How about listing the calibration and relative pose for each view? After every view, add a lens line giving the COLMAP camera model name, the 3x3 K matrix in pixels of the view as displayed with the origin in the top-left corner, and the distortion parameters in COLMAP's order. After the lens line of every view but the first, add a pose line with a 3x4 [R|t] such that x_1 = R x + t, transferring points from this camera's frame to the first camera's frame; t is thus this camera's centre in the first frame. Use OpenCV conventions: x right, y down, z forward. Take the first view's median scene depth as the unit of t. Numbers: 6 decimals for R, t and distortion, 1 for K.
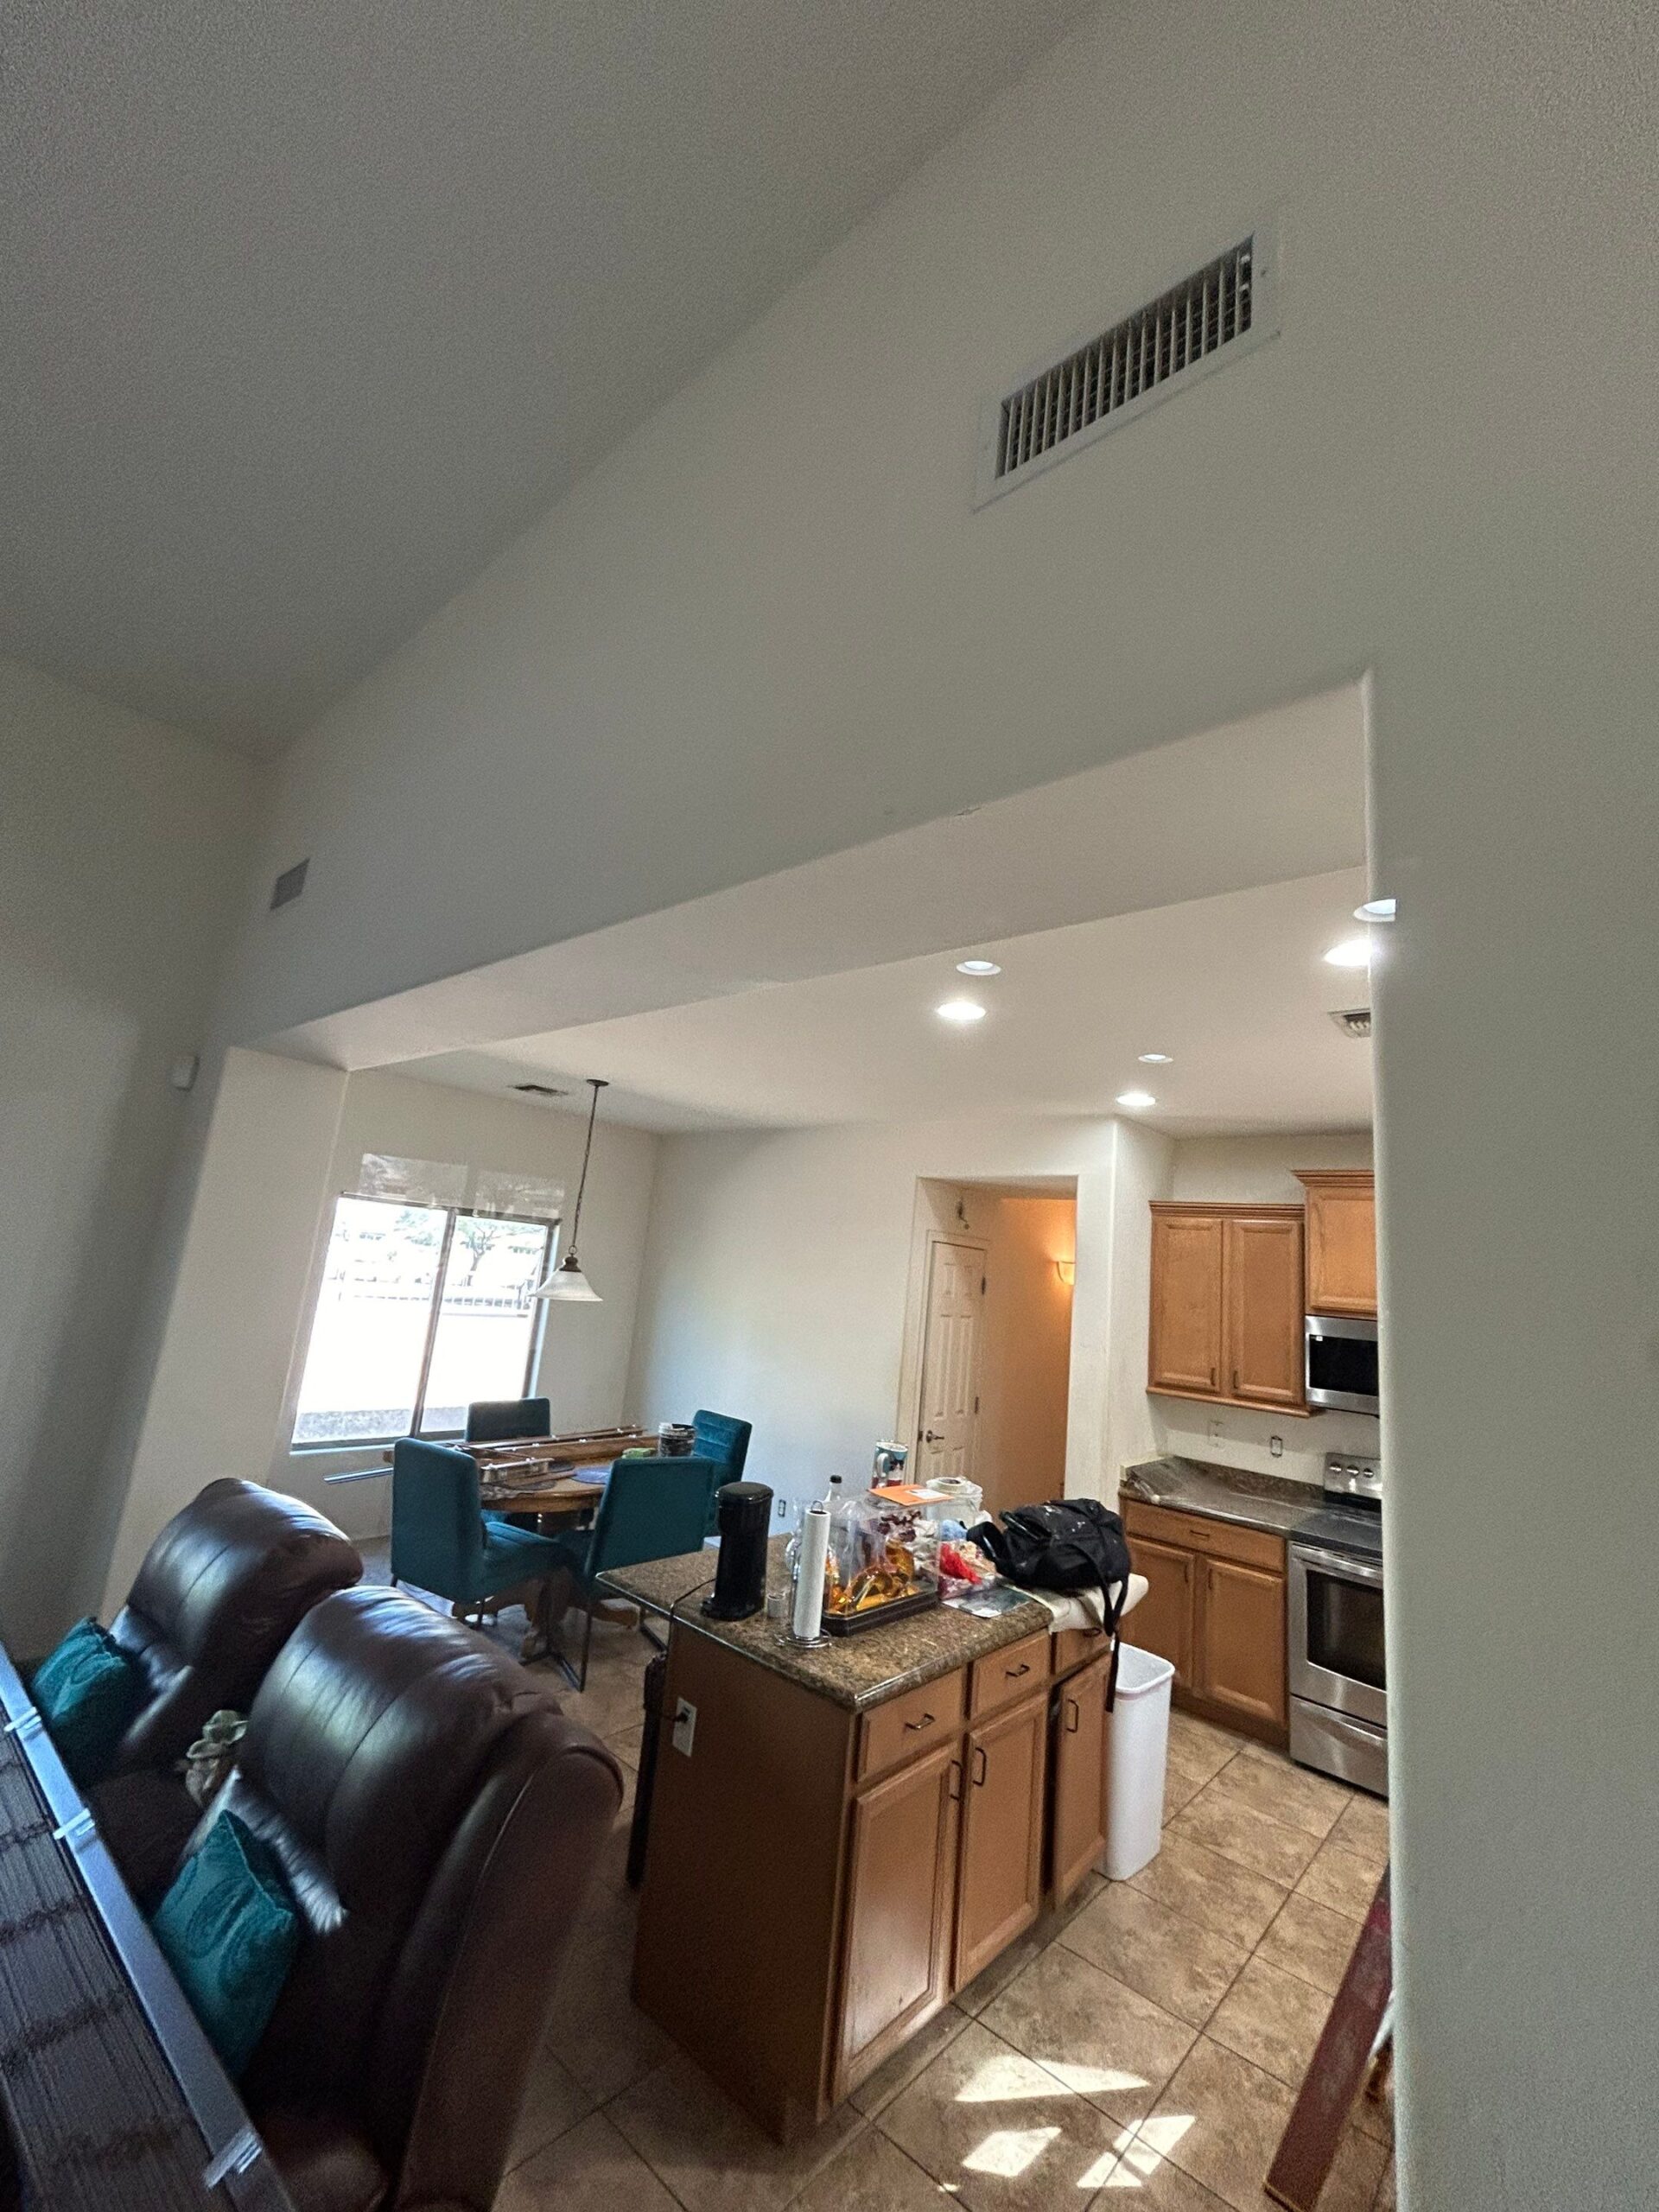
lens RADIAL K [[895.9, 0, 826.1], [0, 895.9, 1098.4], [0, 0, 1]] dist [-0.012255, 0.011436]
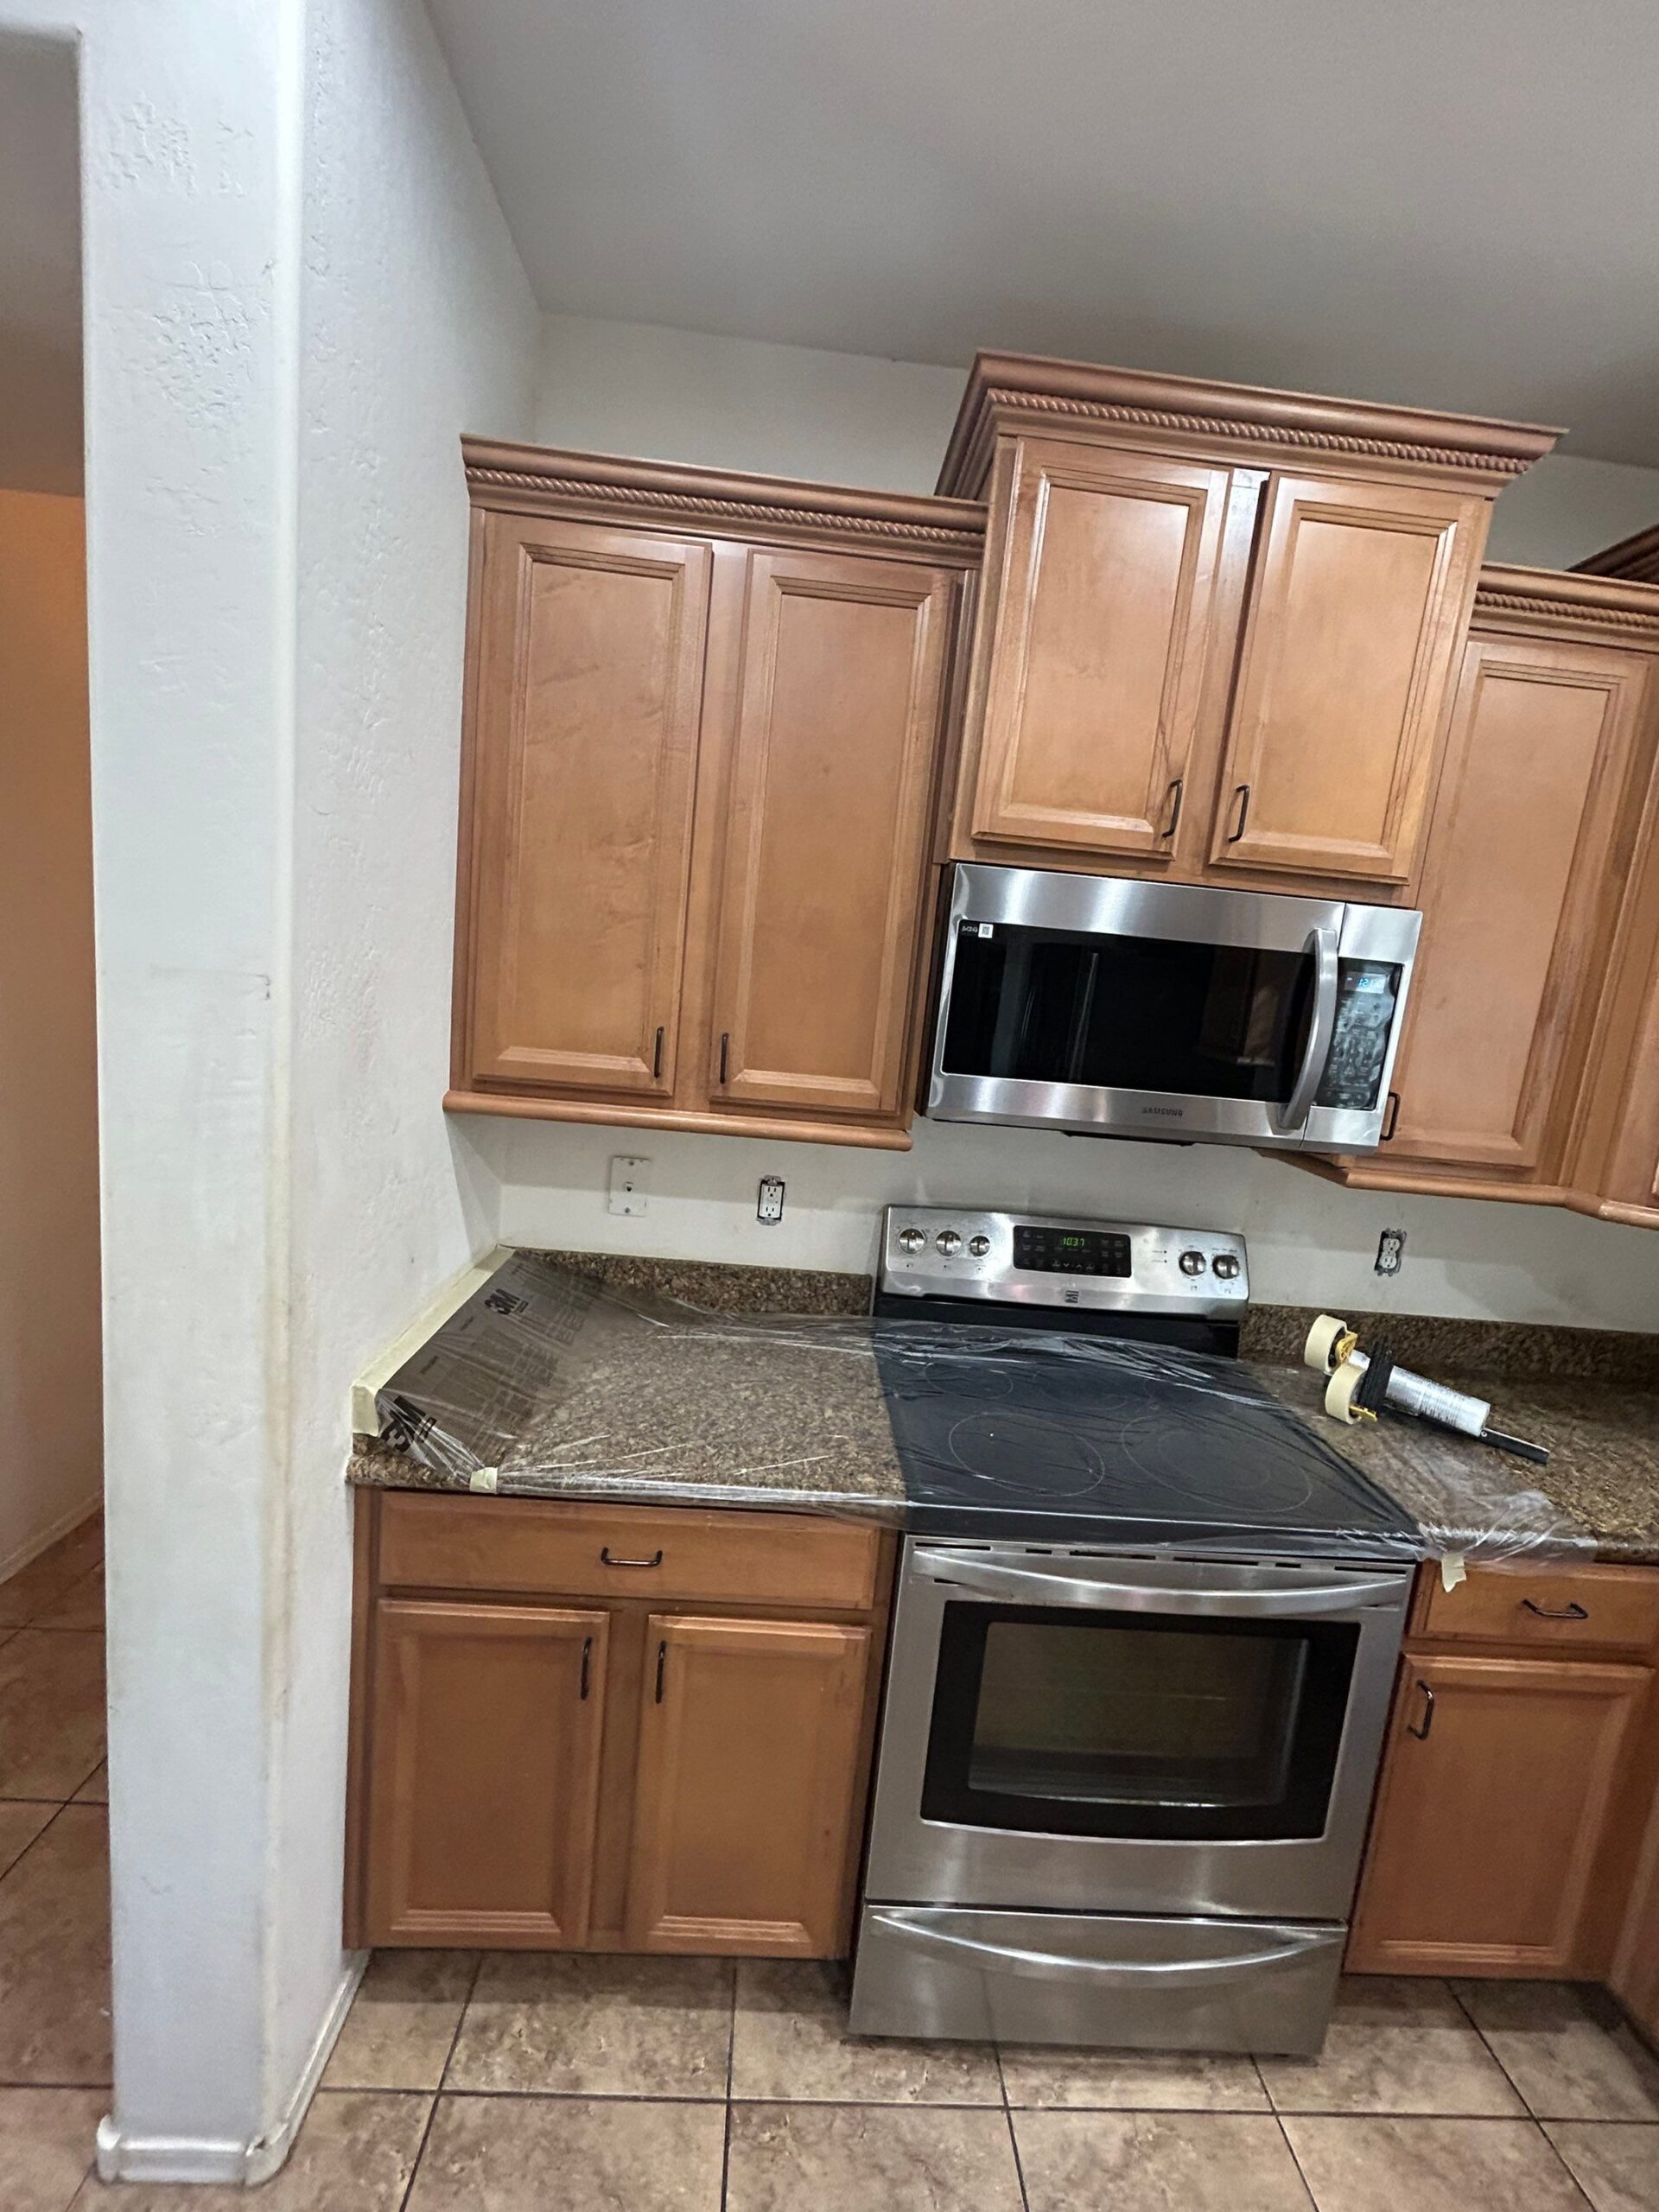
lens RADIAL K [[893.7, 0, 830.0], [0, 893.7, 1100.3], [0, 0, 1]] dist [0.001603, -0.000012]
pose [[0.723160, -0.122428, 0.679743, 0.250233], [-0.158240, 0.928618, 0.335600, 0.204615], [-0.672309, -0.350256, 0.652167, 0.728103]]
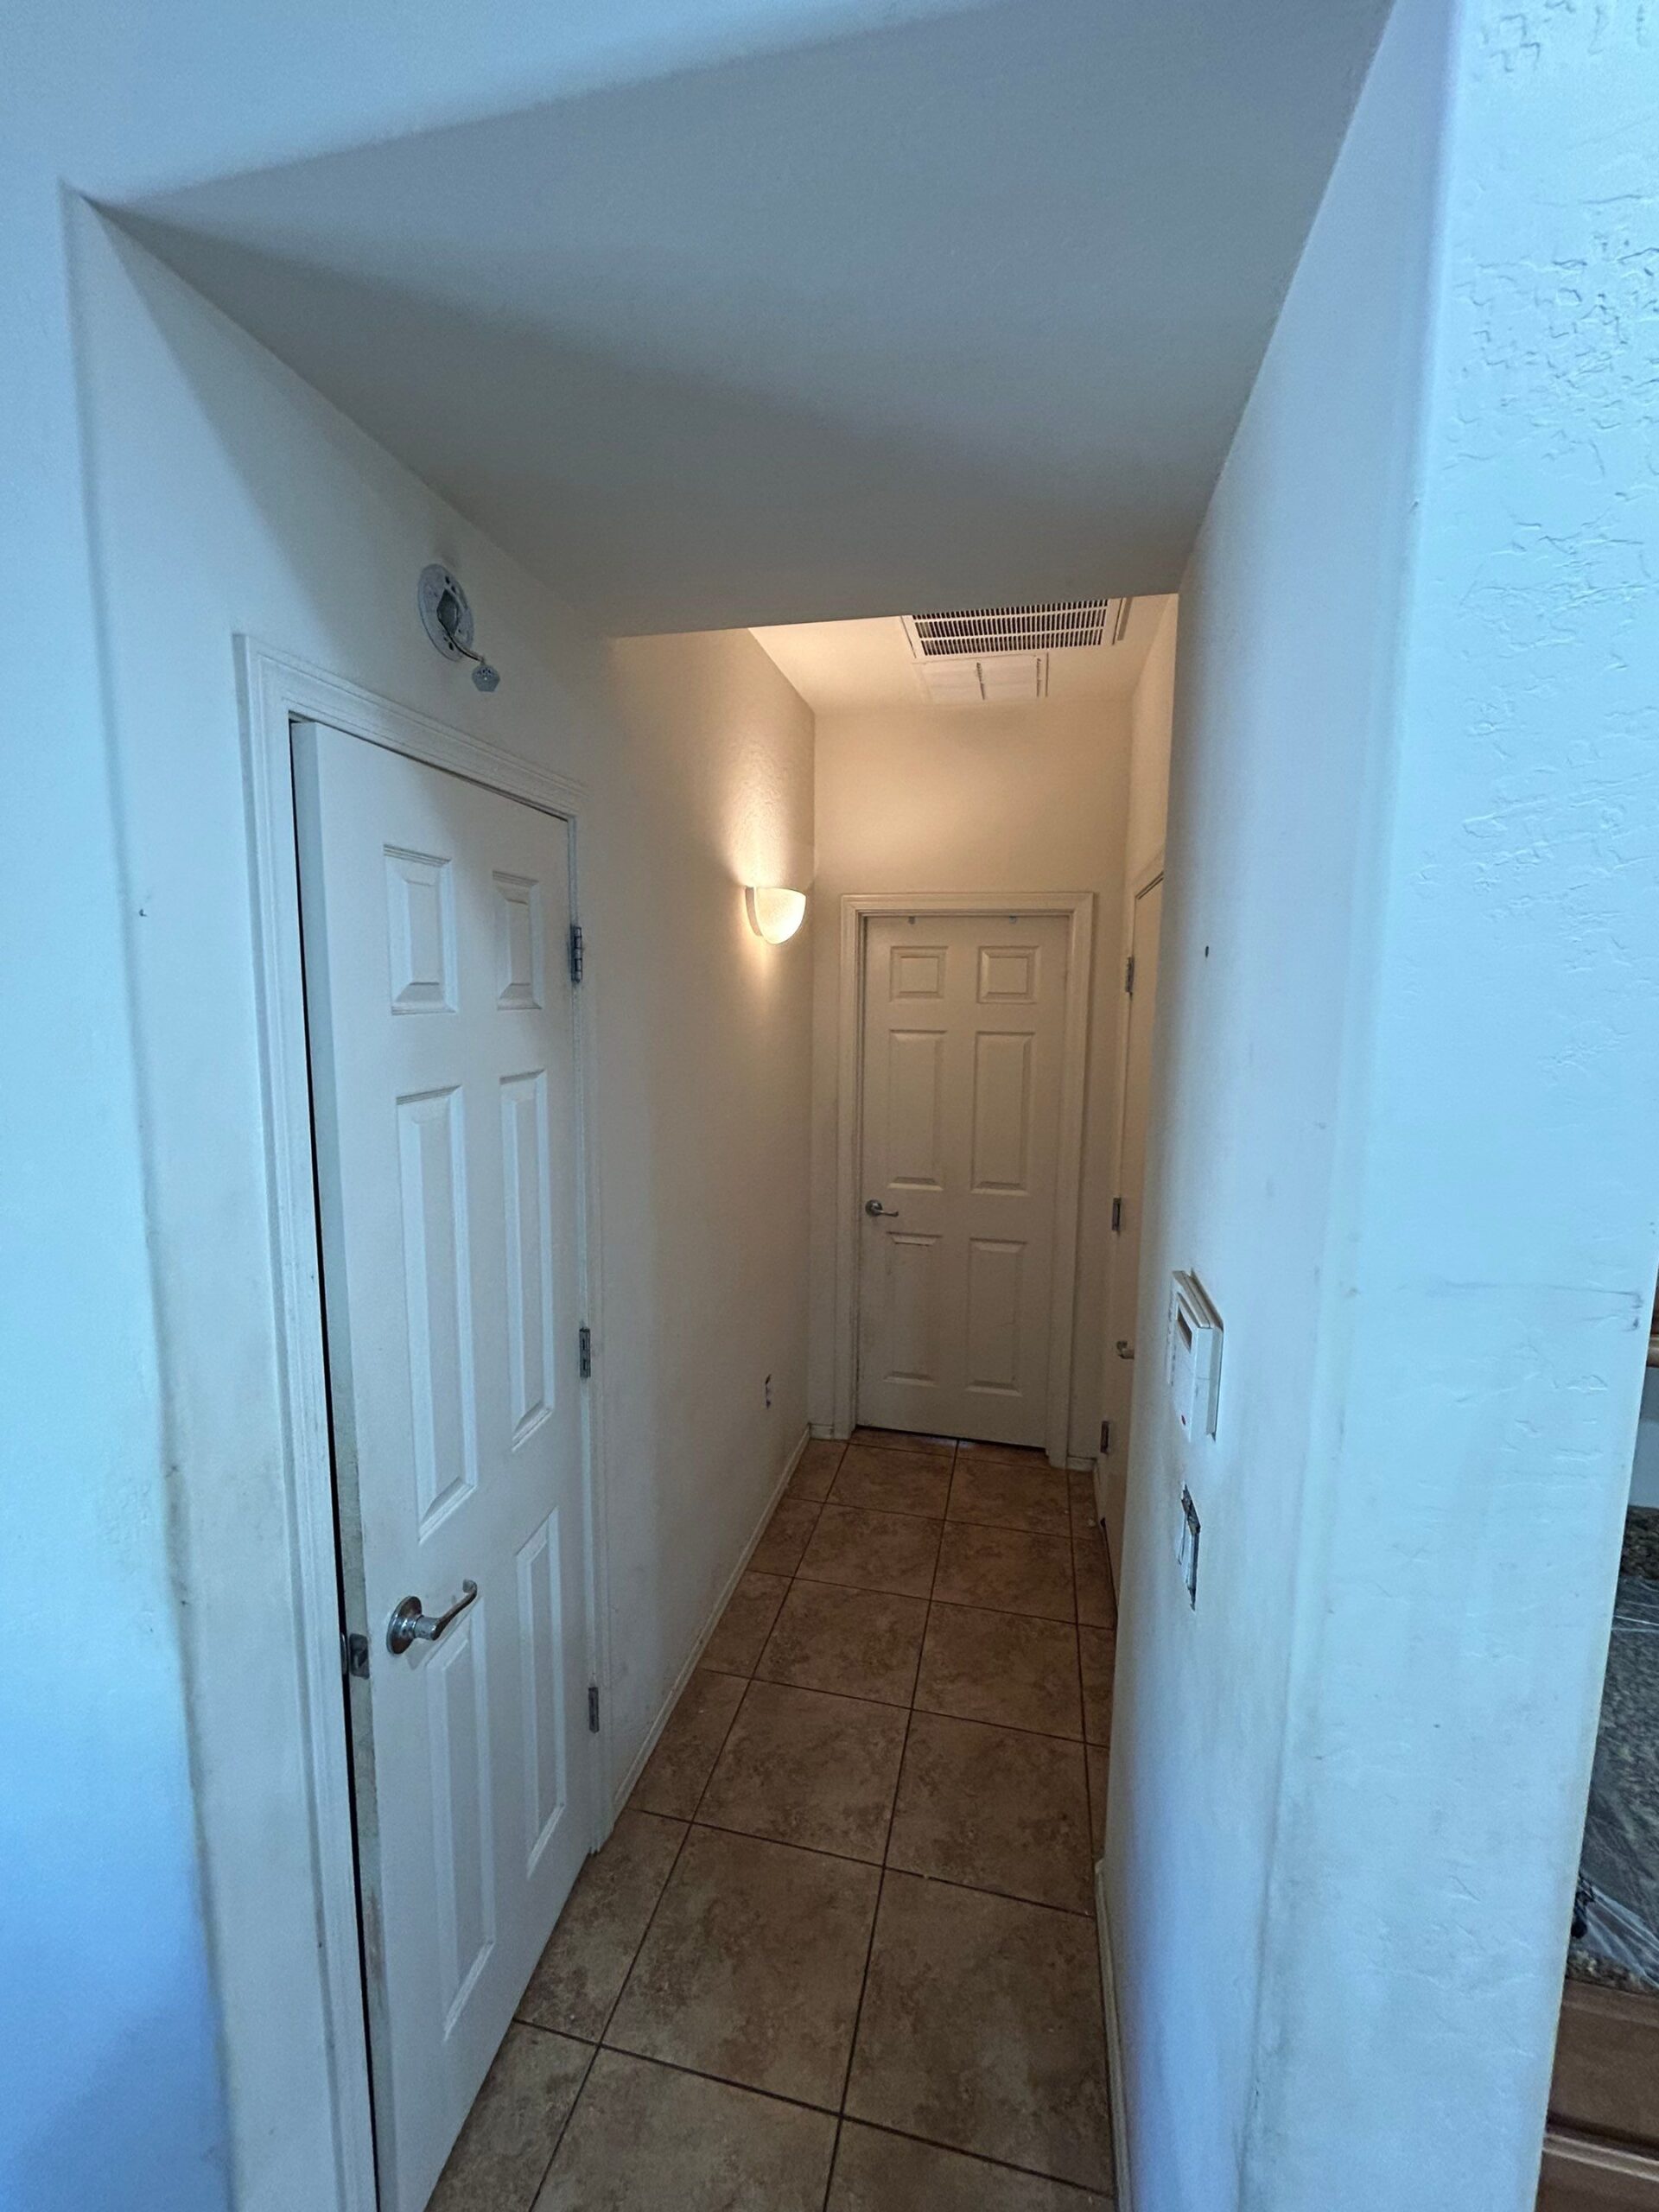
lens RADIAL K [[892.9, 0, 829.4], [0, 892.9, 1100.9], [0, 0, 1]] dist [0.000808, 0.000580]
pose [[0.875623, -0.143631, 0.461146, 0.142779], [-0.022777, 0.941419, 0.336470, 0.202129], [-0.482459, -0.305124, 0.821056, 0.925416]]
